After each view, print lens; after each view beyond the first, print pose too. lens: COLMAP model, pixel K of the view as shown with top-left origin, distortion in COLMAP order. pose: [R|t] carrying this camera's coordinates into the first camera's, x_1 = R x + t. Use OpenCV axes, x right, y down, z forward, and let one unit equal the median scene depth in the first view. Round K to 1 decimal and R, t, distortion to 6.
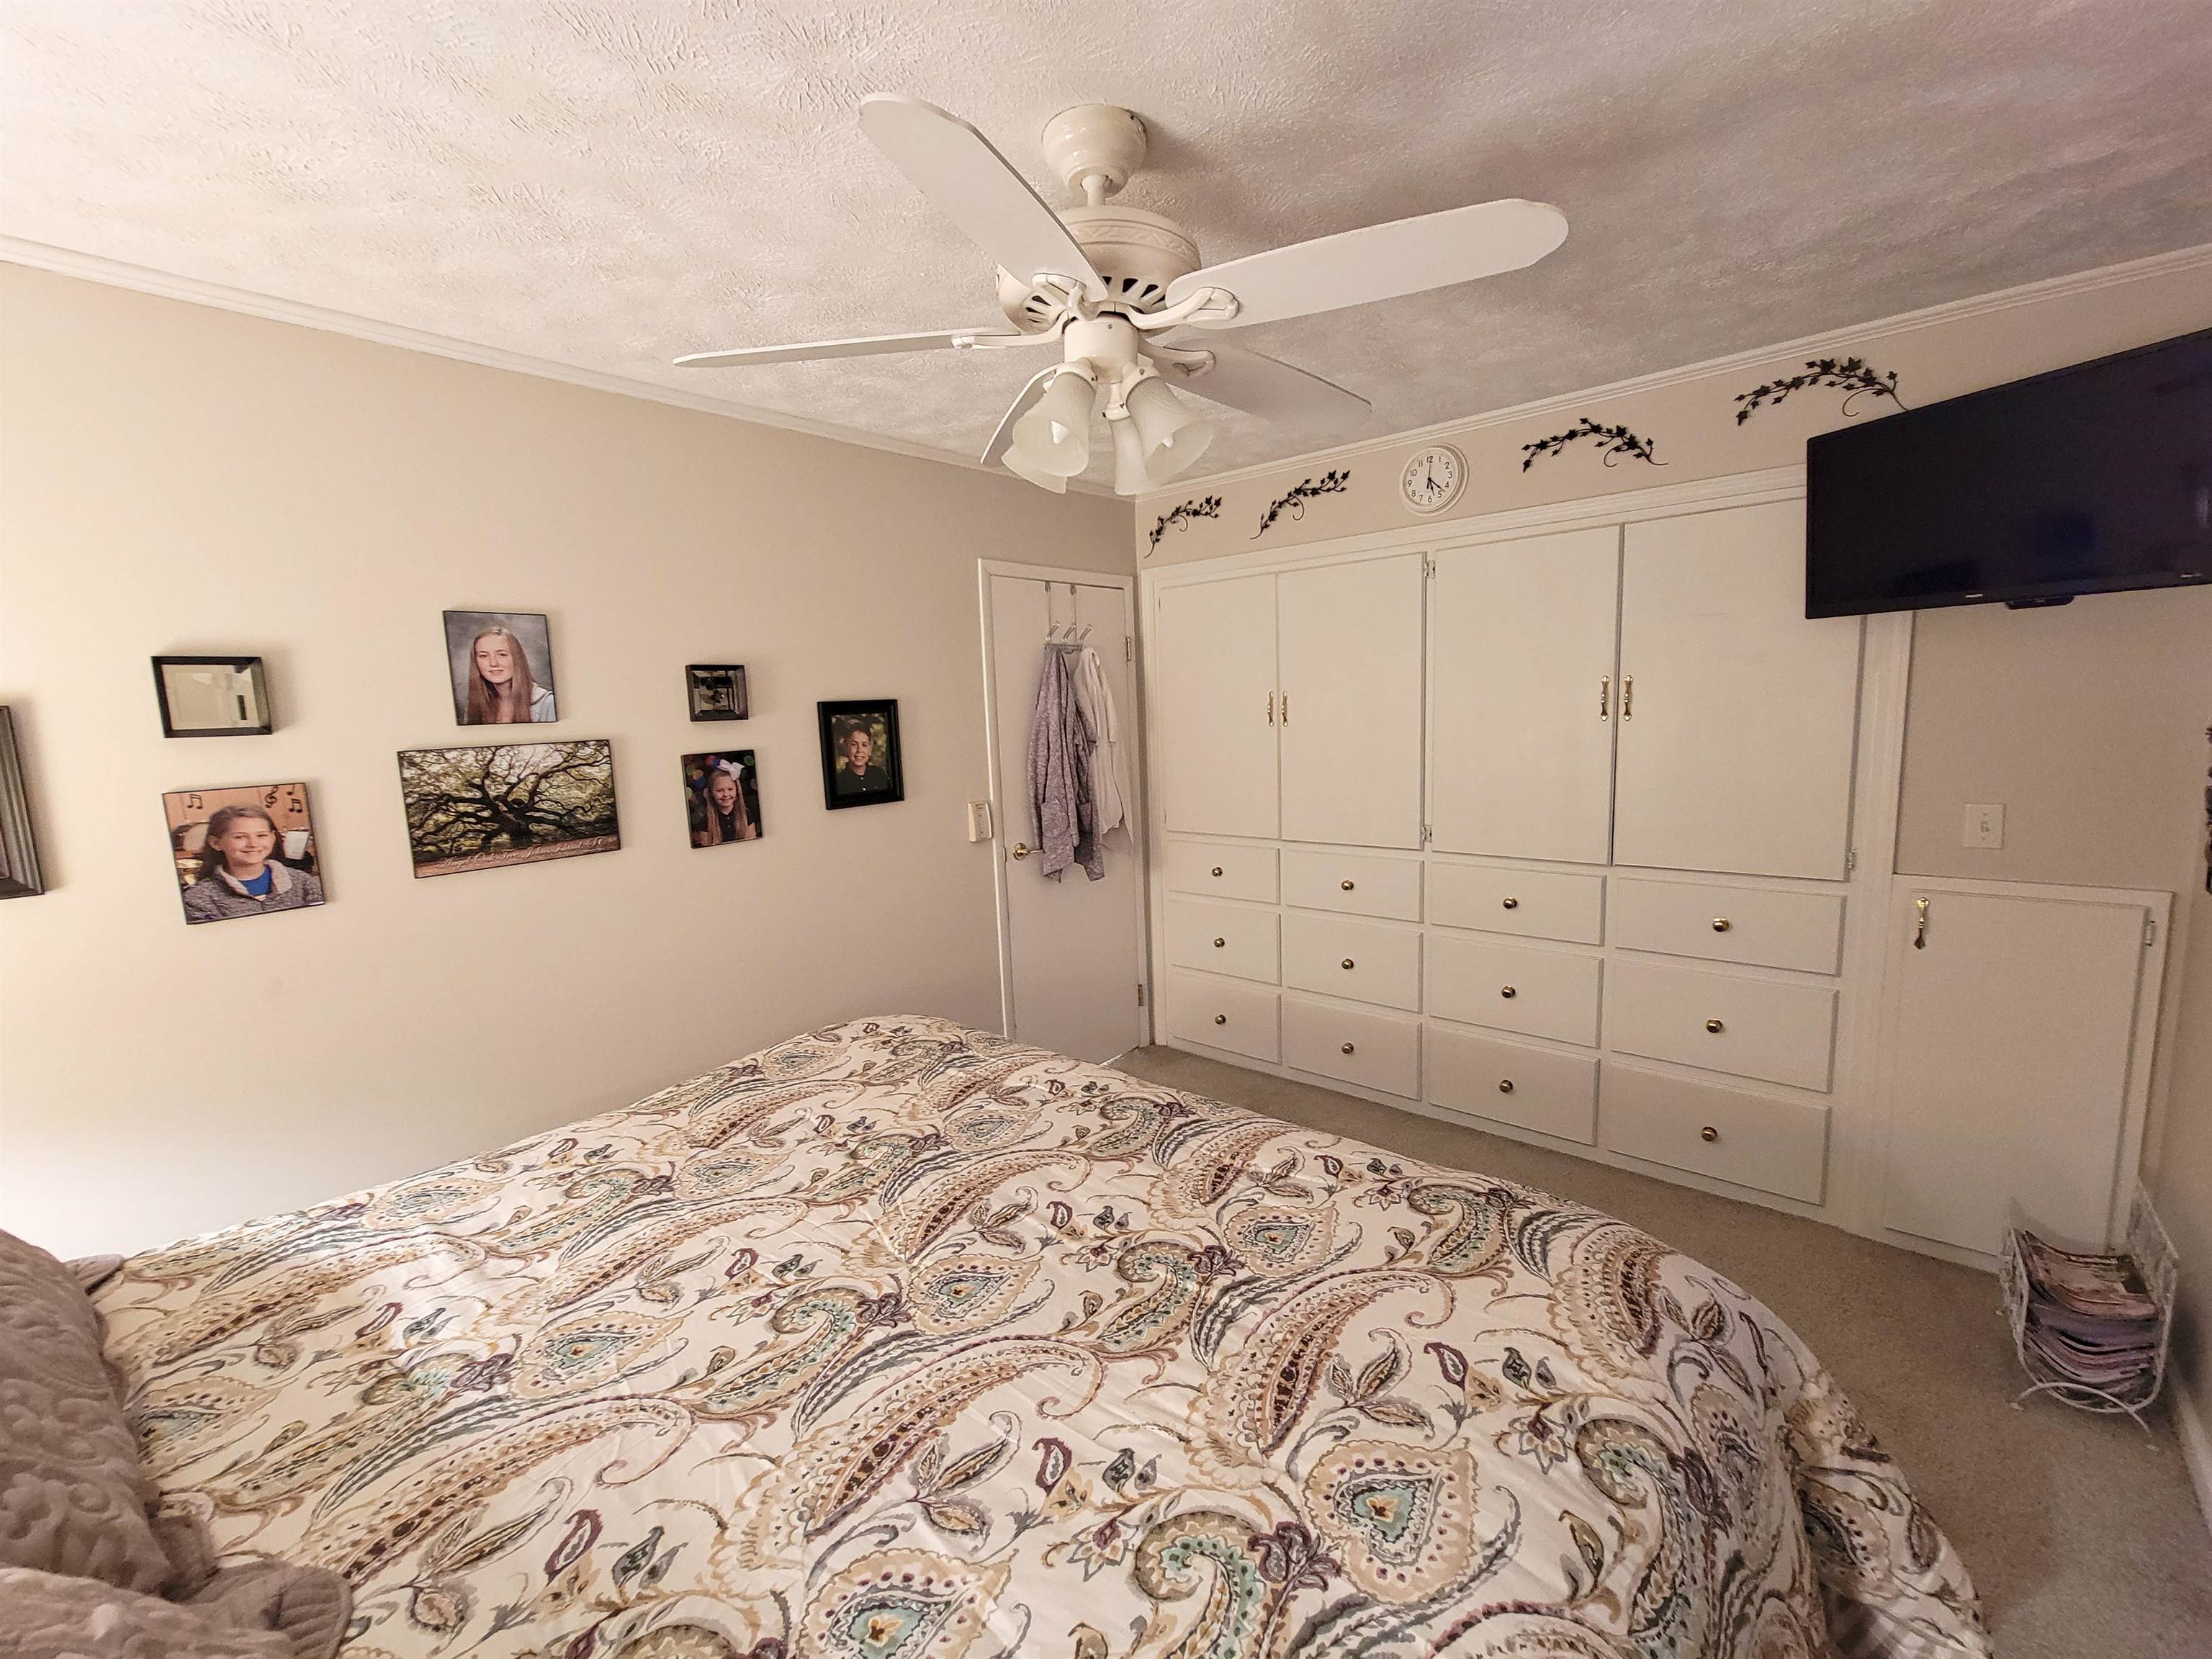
lens RADIAL K [[900.7, 0, 1104.1], [0, 900.7, 827.1], [0, 0, 1]] dist [-0.003250, -0.001628]
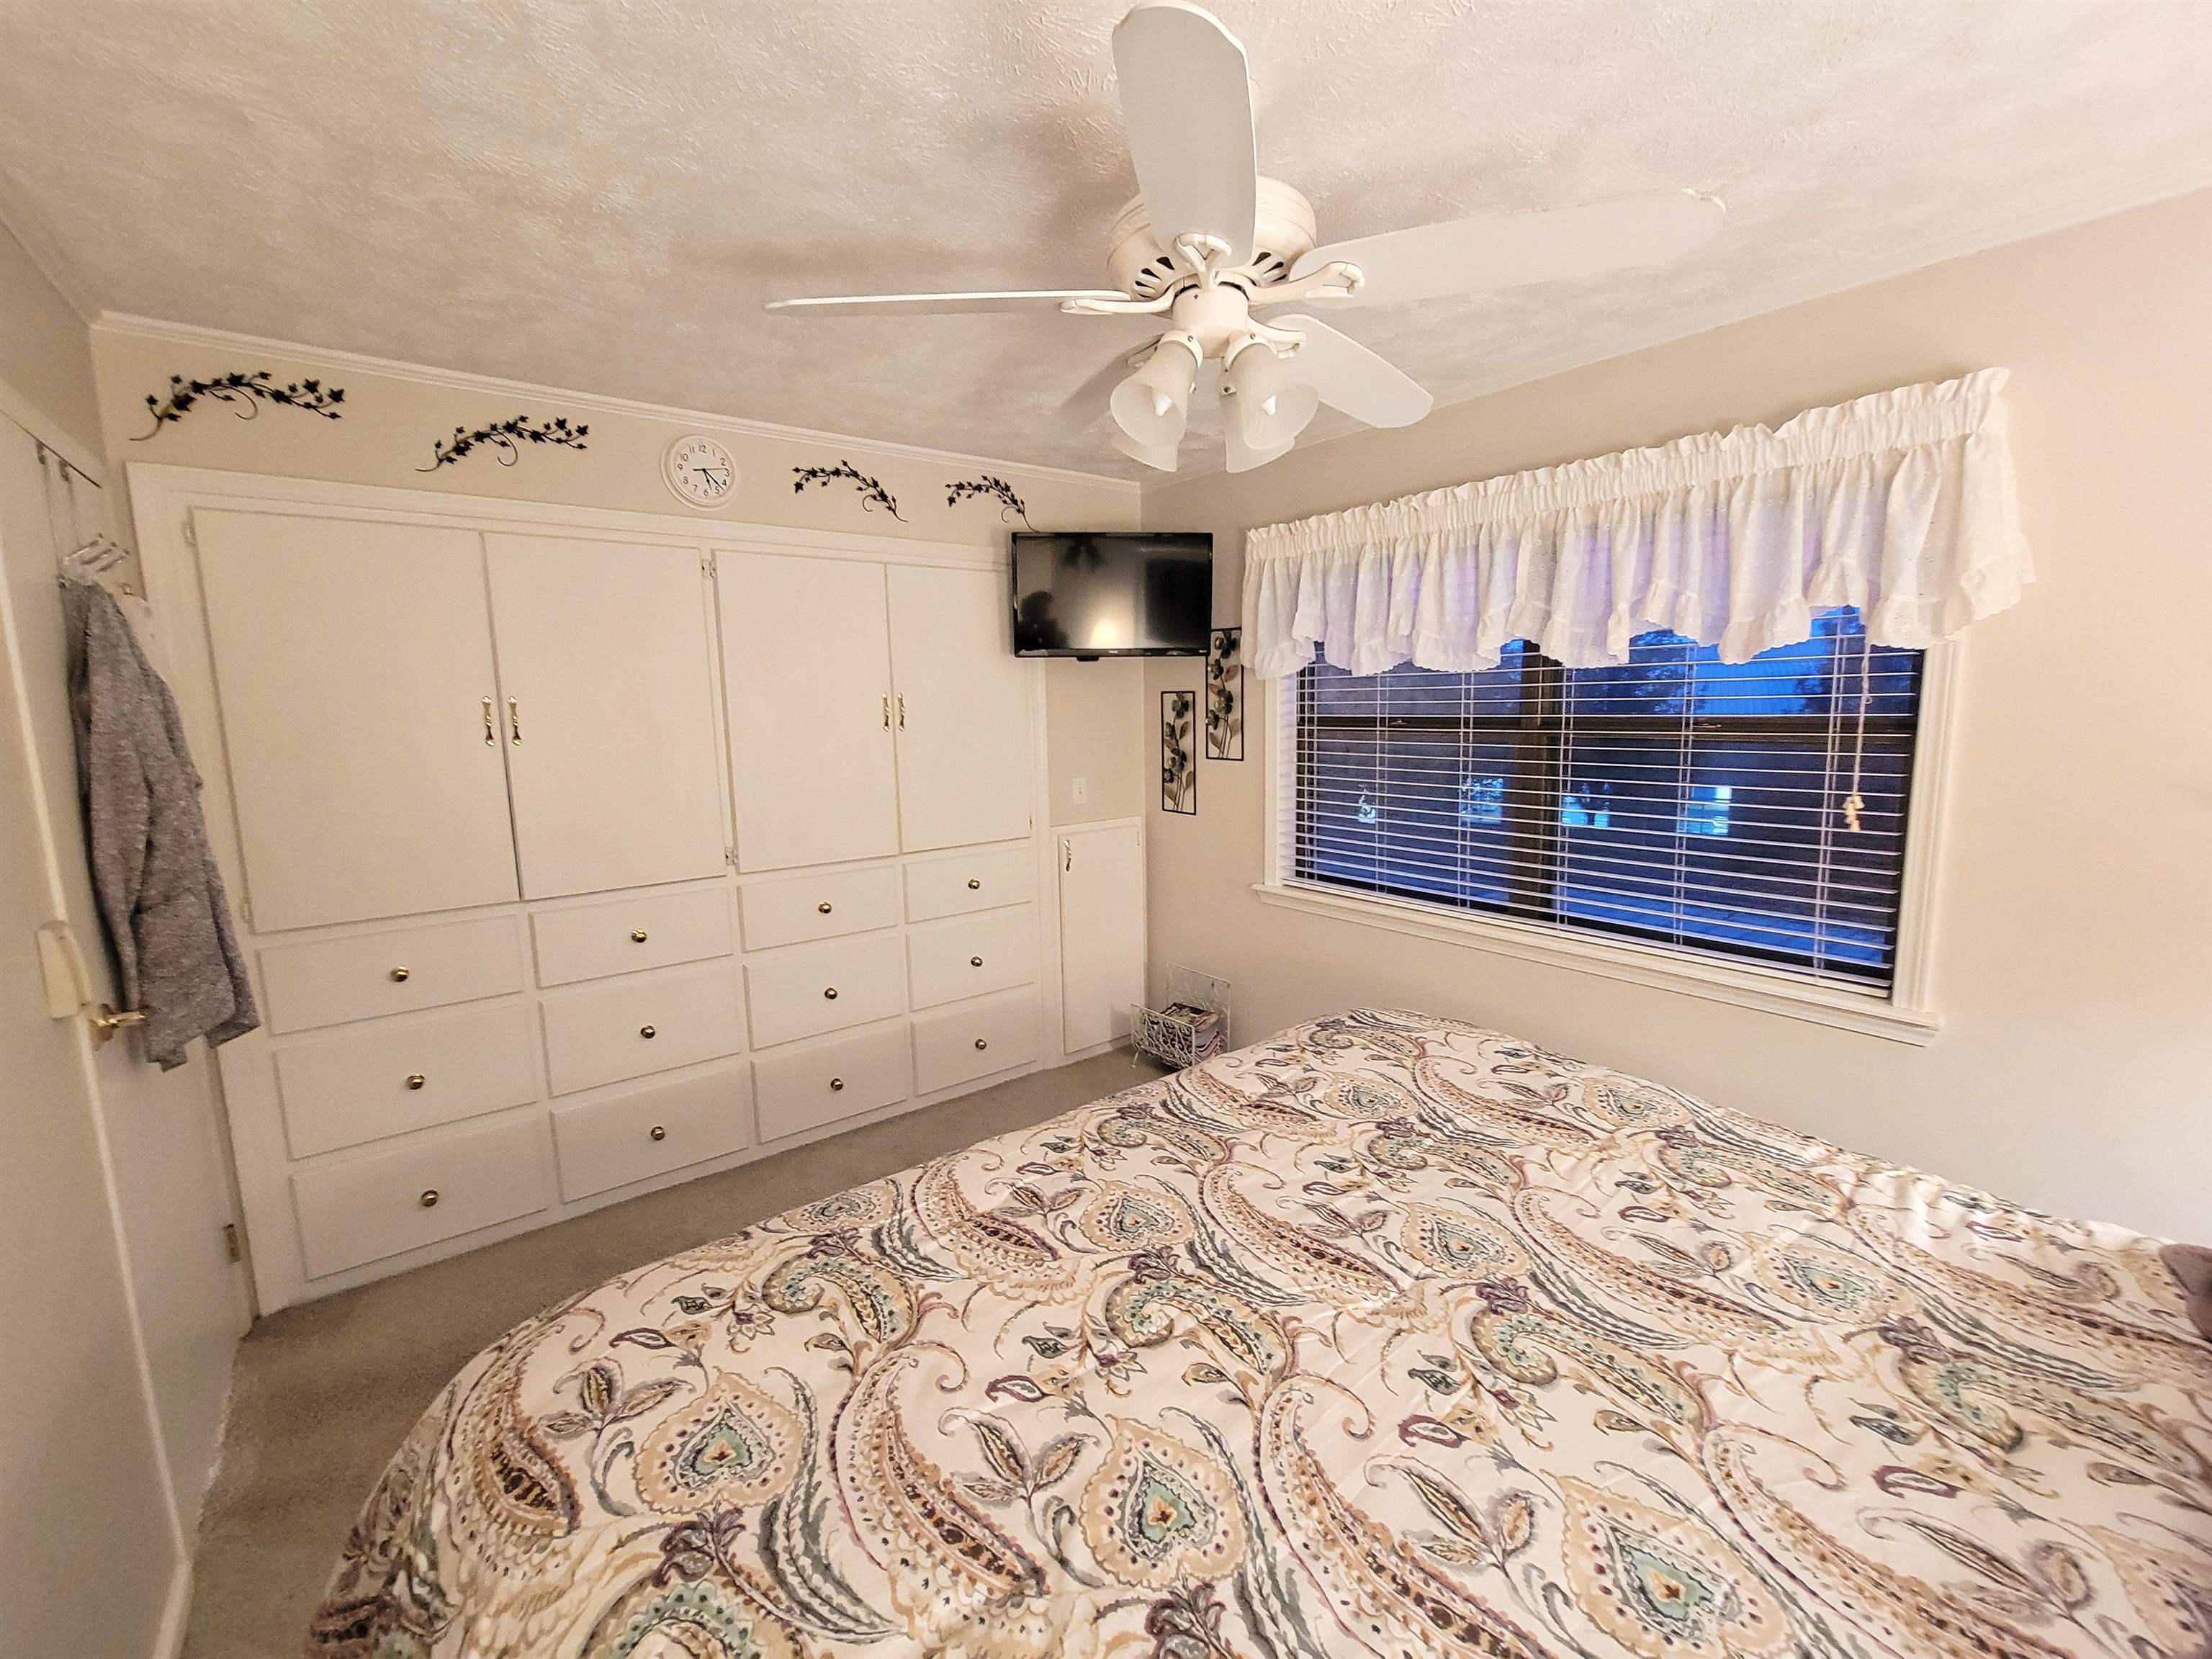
lens RADIAL K [[900.7, 0, 1104.1], [0, 900.7, 827.1], [0, 0, 1]] dist [-0.003250, -0.001628]
pose [[0.200035, -0.100730, 0.974597, -1.004543], [0.146053, 0.986653, 0.071999, -0.072262], [-0.968842, 0.127940, 0.212077, 0.947189]]
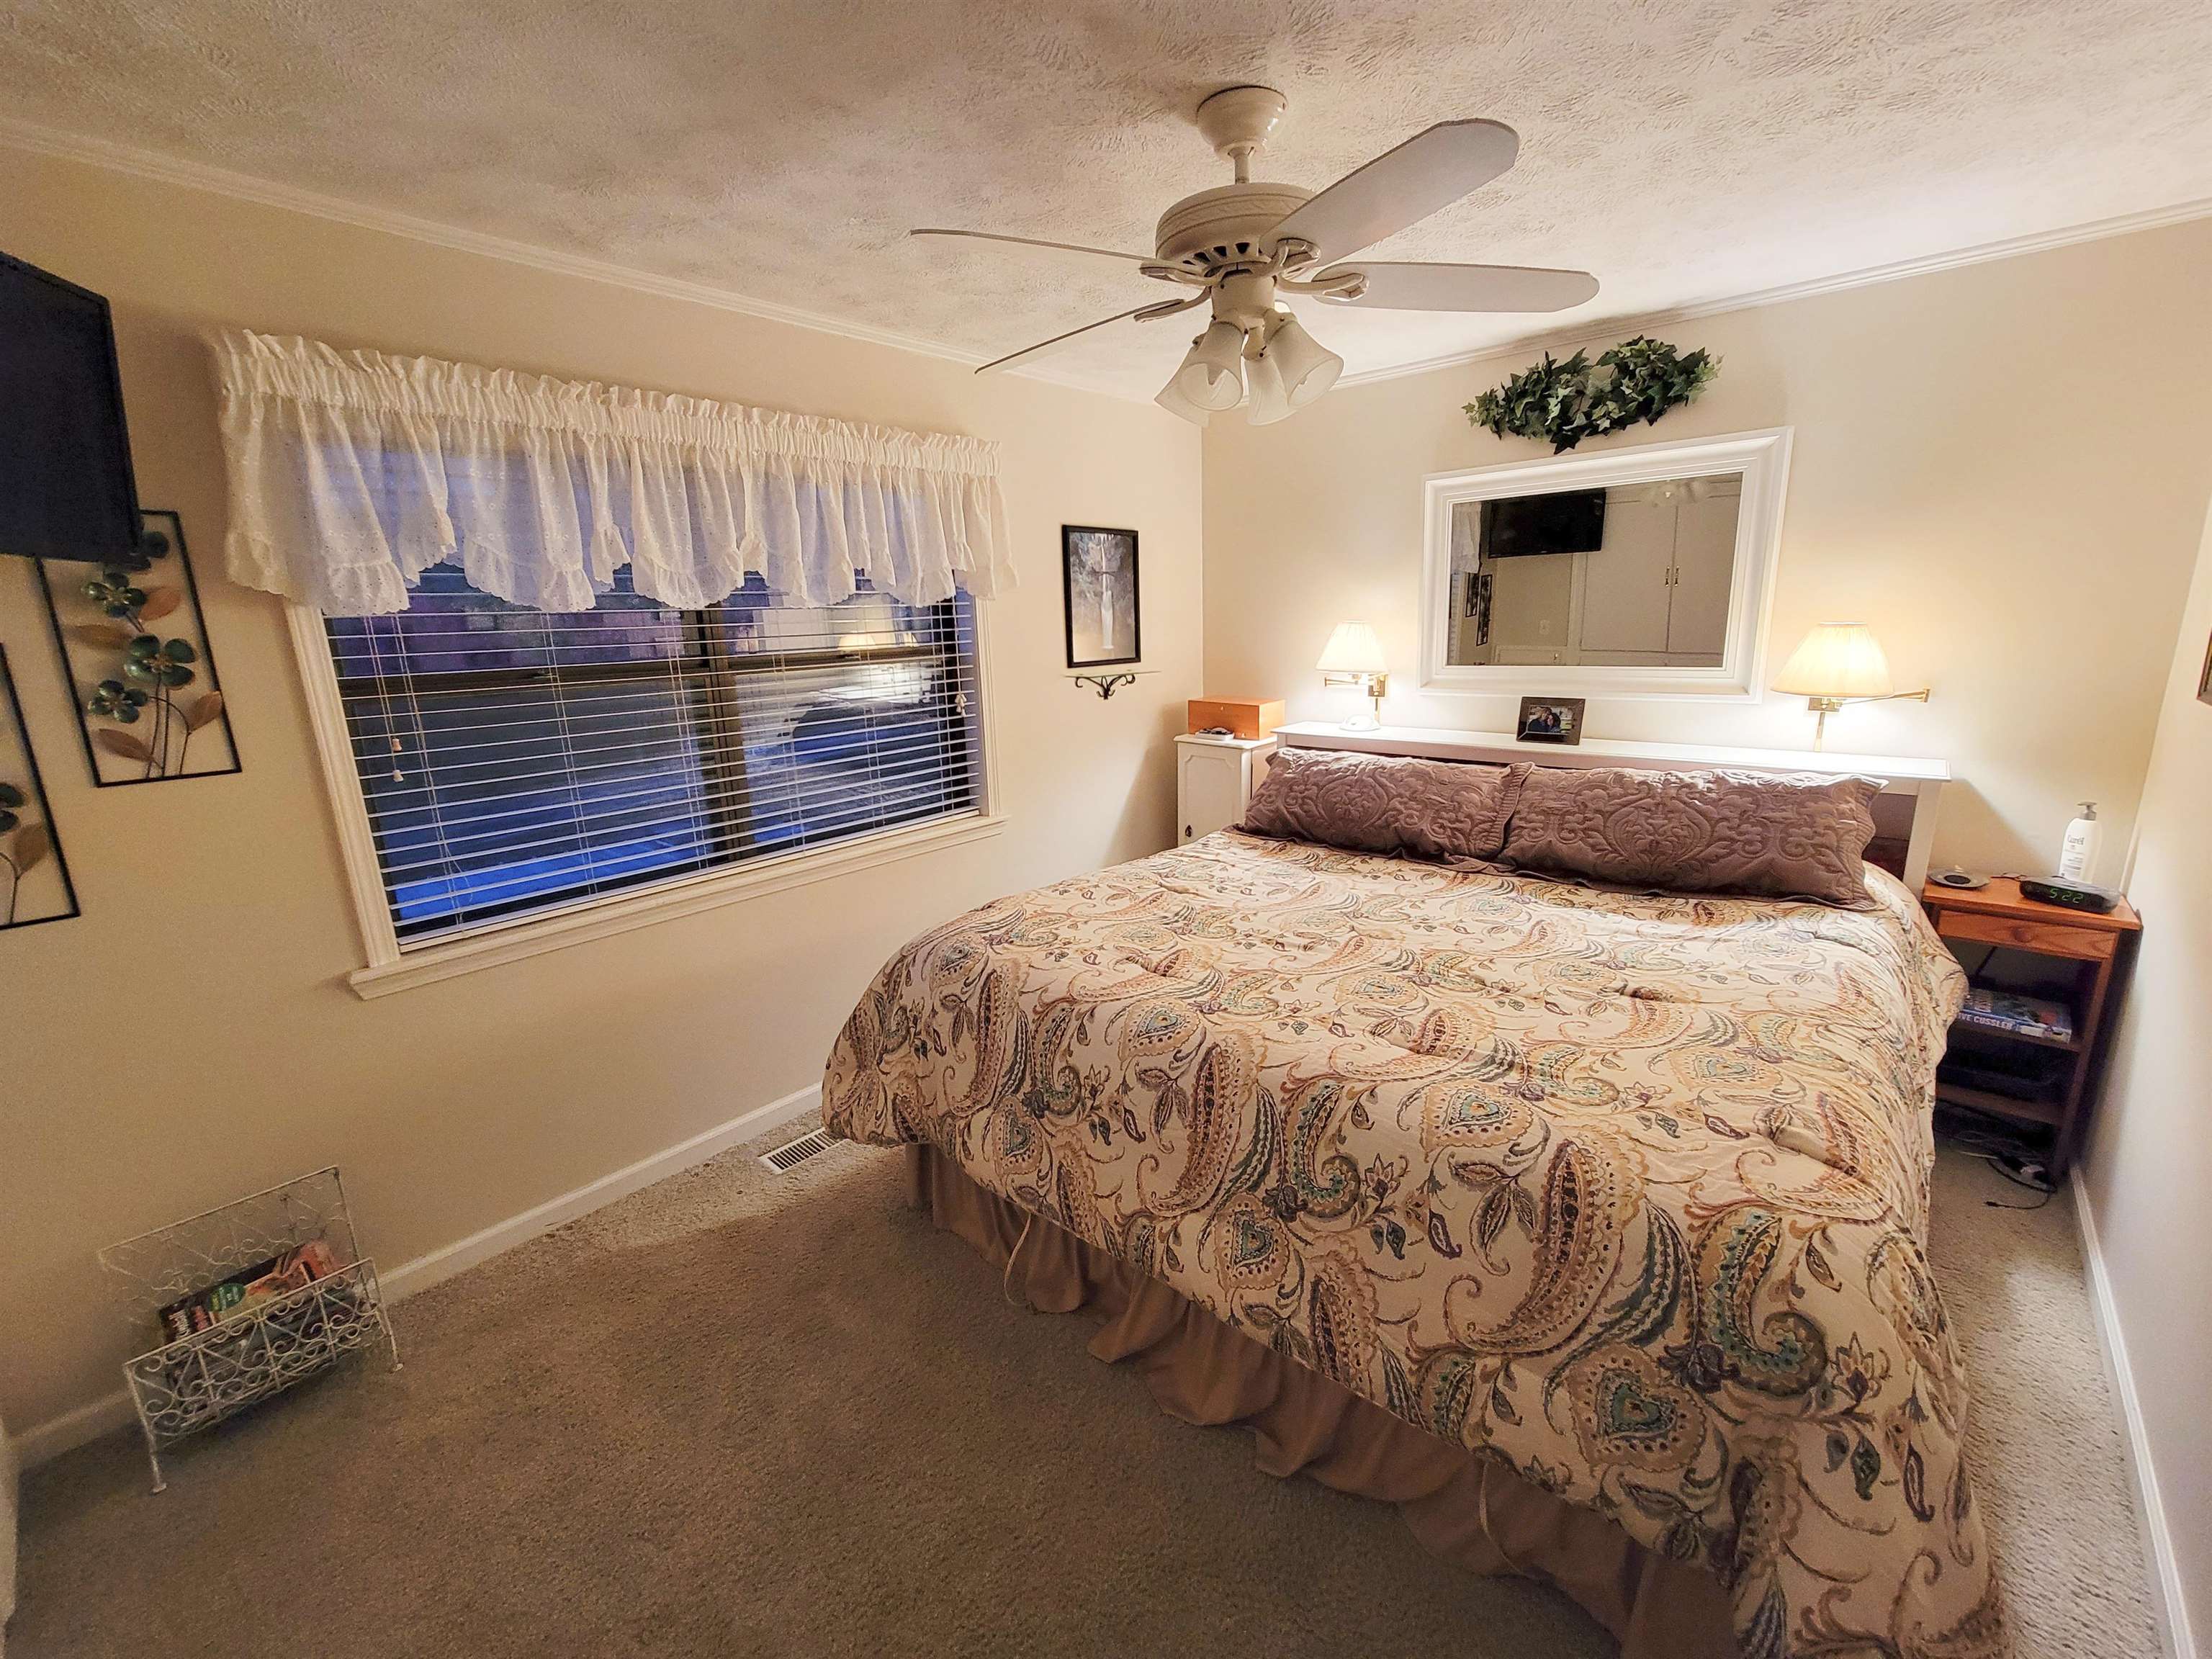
lens RADIAL K [[900.7, 0, 1104.1], [0, 900.7, 827.1], [0, 0, 1]] dist [-0.003250, -0.001628]
pose [[-0.997369, 0.065960, 0.030056, 0.181361], [0.072361, 0.930331, 0.359512, -0.313719], [-0.004249, 0.360741, -0.932656, 2.274187]]
